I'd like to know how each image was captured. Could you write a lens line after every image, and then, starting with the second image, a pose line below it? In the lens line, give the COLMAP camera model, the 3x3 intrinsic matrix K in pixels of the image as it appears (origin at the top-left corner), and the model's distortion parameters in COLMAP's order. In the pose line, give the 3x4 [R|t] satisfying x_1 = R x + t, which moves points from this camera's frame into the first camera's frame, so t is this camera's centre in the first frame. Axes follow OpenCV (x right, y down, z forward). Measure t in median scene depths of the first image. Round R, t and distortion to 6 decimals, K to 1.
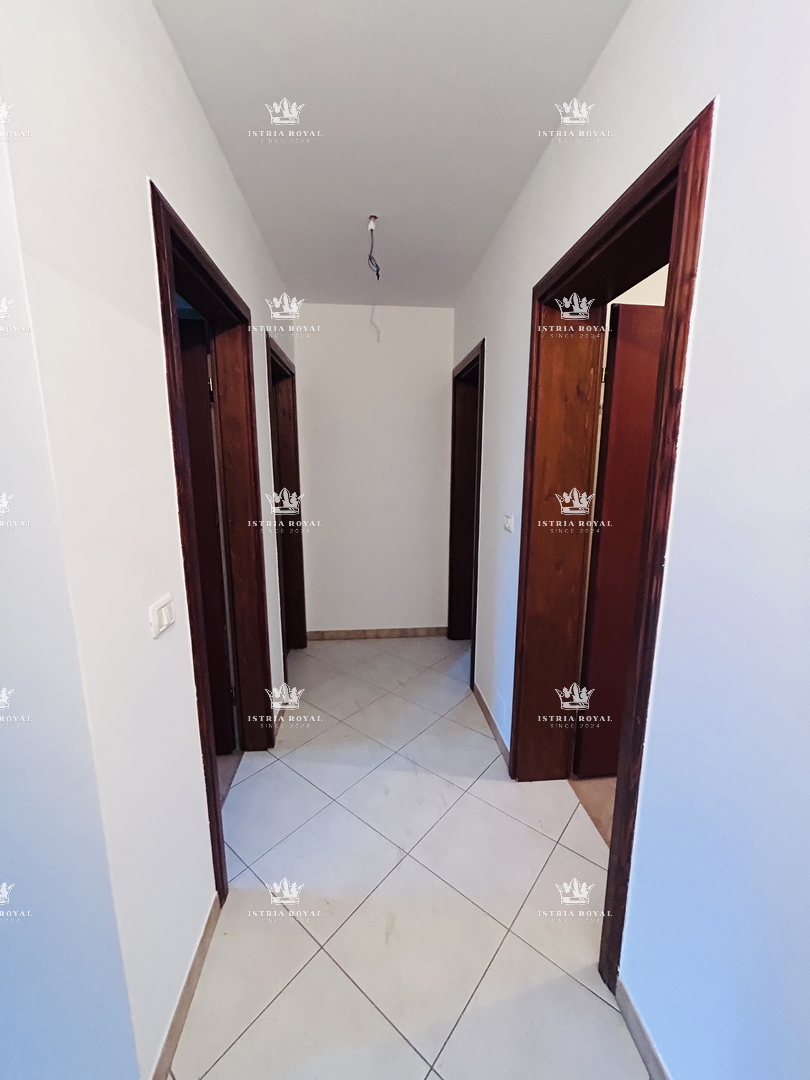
lens RADIAL K [[435.4, 0, 405.0], [0, 435.4, 540.0], [0, 0, 1]] dist [-0.000758, 0.000138]
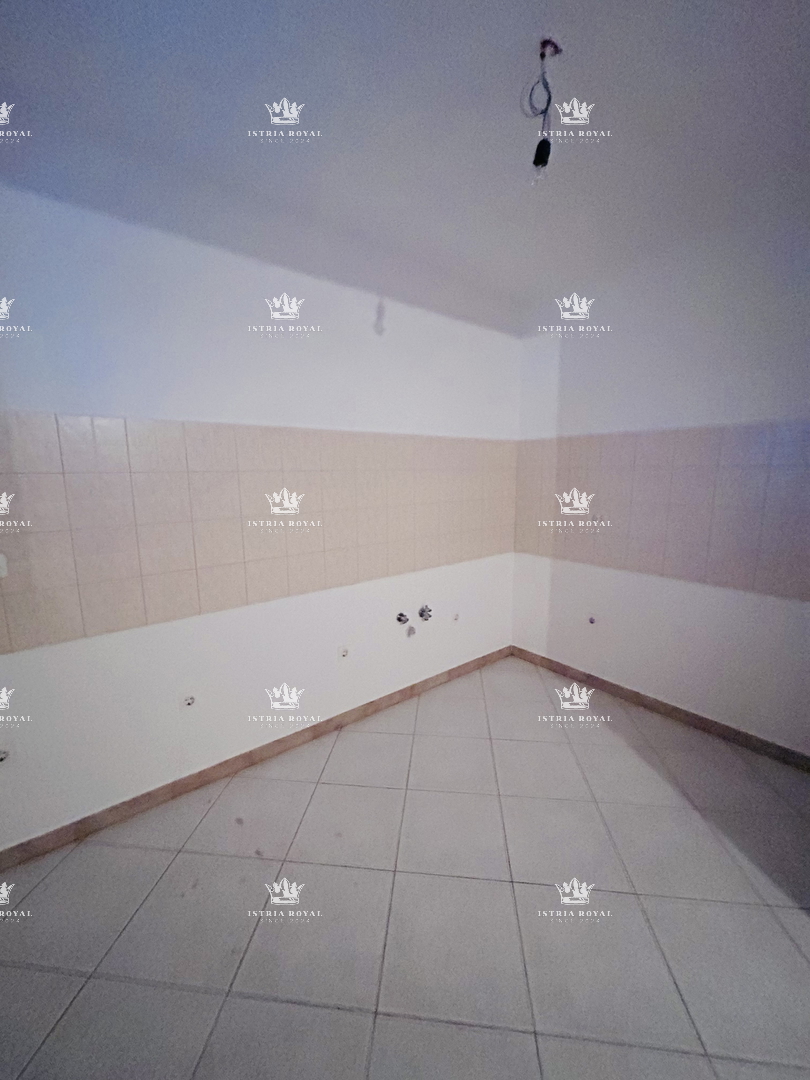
lens RADIAL K [[435.4, 0, 405.0], [0, 435.4, 540.0], [0, 0, 1]] dist [-0.000758, 0.000138]
pose [[1.000000, 0.000254, -0.000171, 0.000198], [-0.000254, 1.000000, 0.000137, 0.899107], [0.000171, -0.000137, 1.000000, -0.000137]]
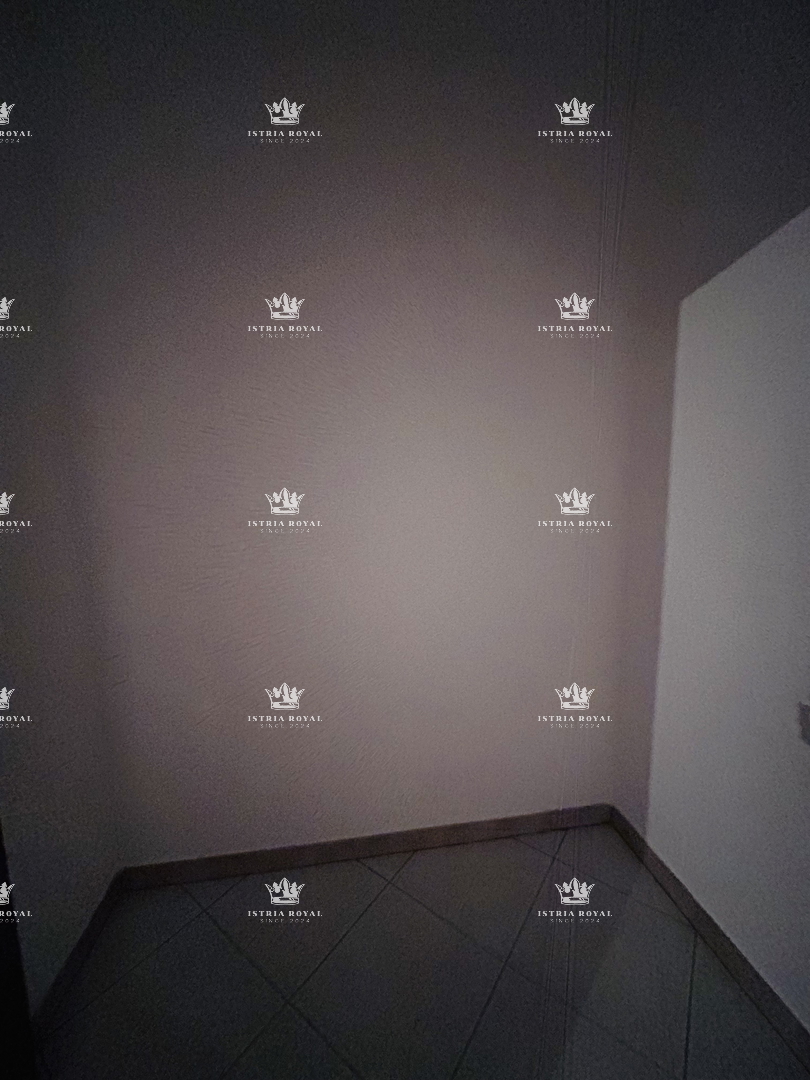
lens RADIAL K [[435.4, 0, 405.0], [0, 435.4, 540.0], [0, 0, 1]] dist [-0.000758, 0.000138]
pose [[1.000000, 0.000315, -0.000341, 0.000158], [-0.000315, 1.000000, -0.000095, 0.449626], [0.000341, 0.000095, 1.000000, -0.000126]]
